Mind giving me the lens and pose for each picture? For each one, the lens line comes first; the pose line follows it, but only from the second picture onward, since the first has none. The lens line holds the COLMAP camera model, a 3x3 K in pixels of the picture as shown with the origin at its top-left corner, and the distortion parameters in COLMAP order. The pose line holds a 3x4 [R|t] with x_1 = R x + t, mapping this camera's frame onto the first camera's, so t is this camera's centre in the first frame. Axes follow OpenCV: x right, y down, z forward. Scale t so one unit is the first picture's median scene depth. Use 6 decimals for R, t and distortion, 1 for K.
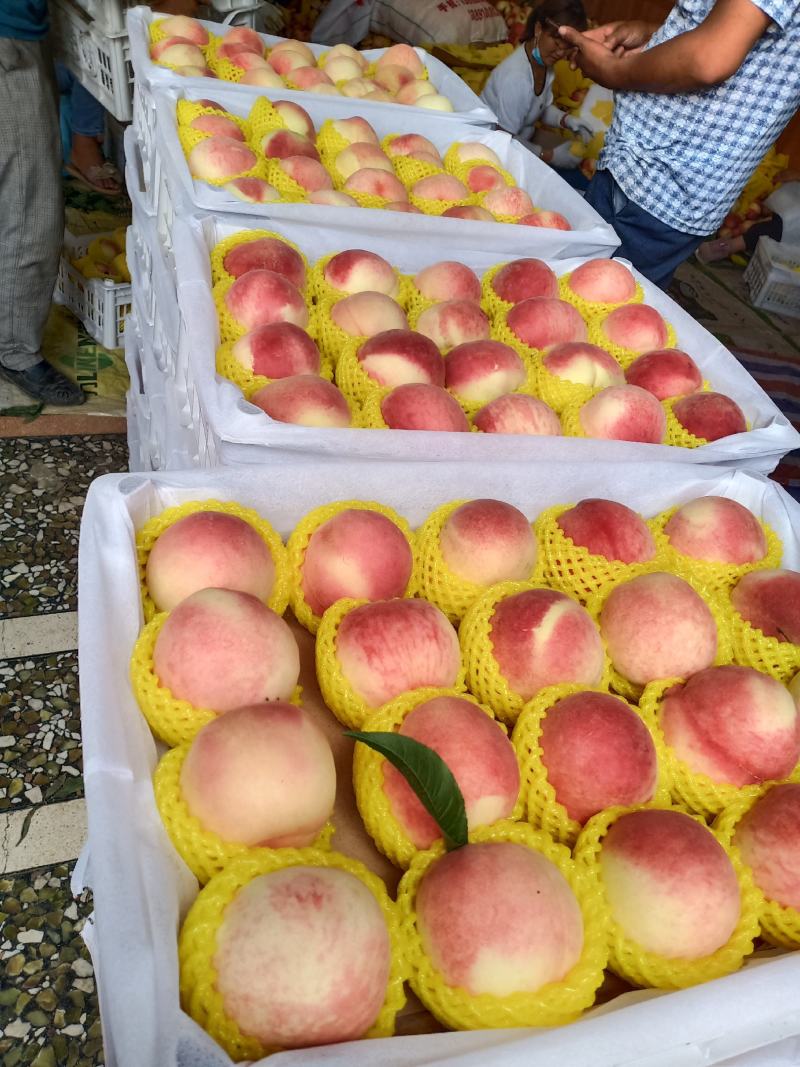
lens RADIAL K [[831.4, 0, 398.8], [0, 831.4, 533.9], [0, 0, 1]] dist [-0.031698, -0.002550]
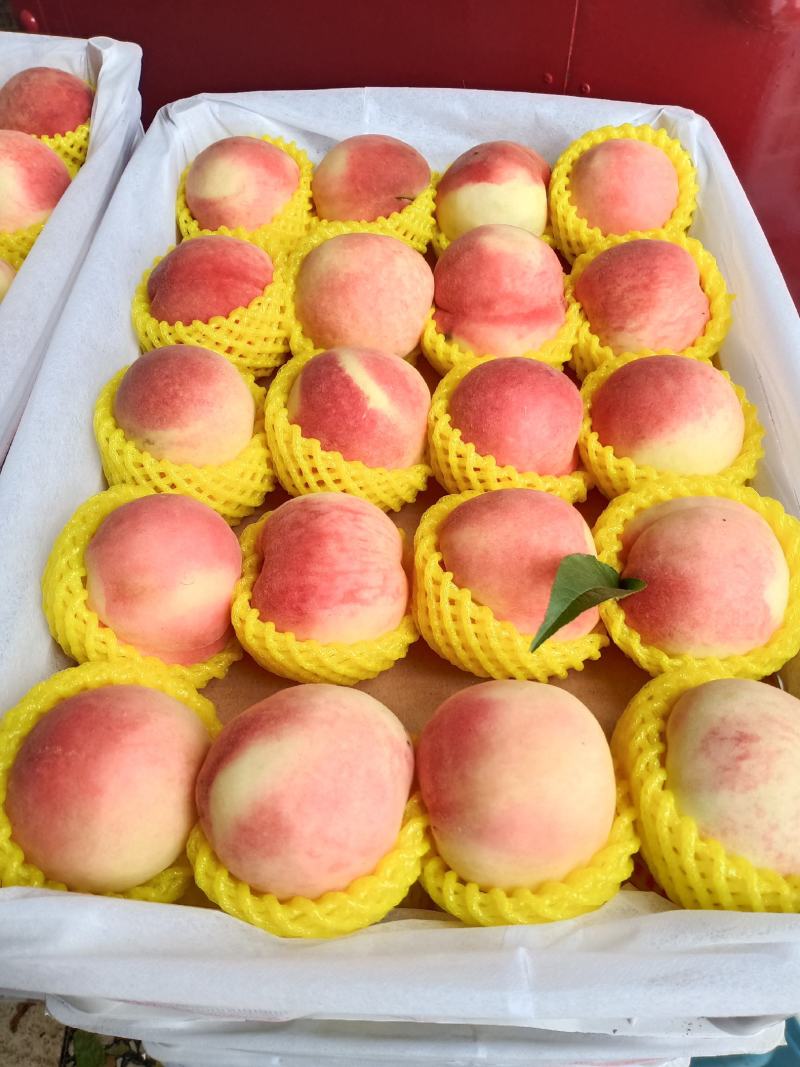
lens RADIAL K [[831.4, 0, 399.7], [0, 831.4, 531.8], [0, 0, 1]] dist [-0.031698, -0.002550]
pose [[0.313568, -0.874716, 0.369523, -0.219808], [0.666431, 0.479933, 0.570555, -0.251112], [-0.676420, 0.067354, 0.733430, 0.386355]]
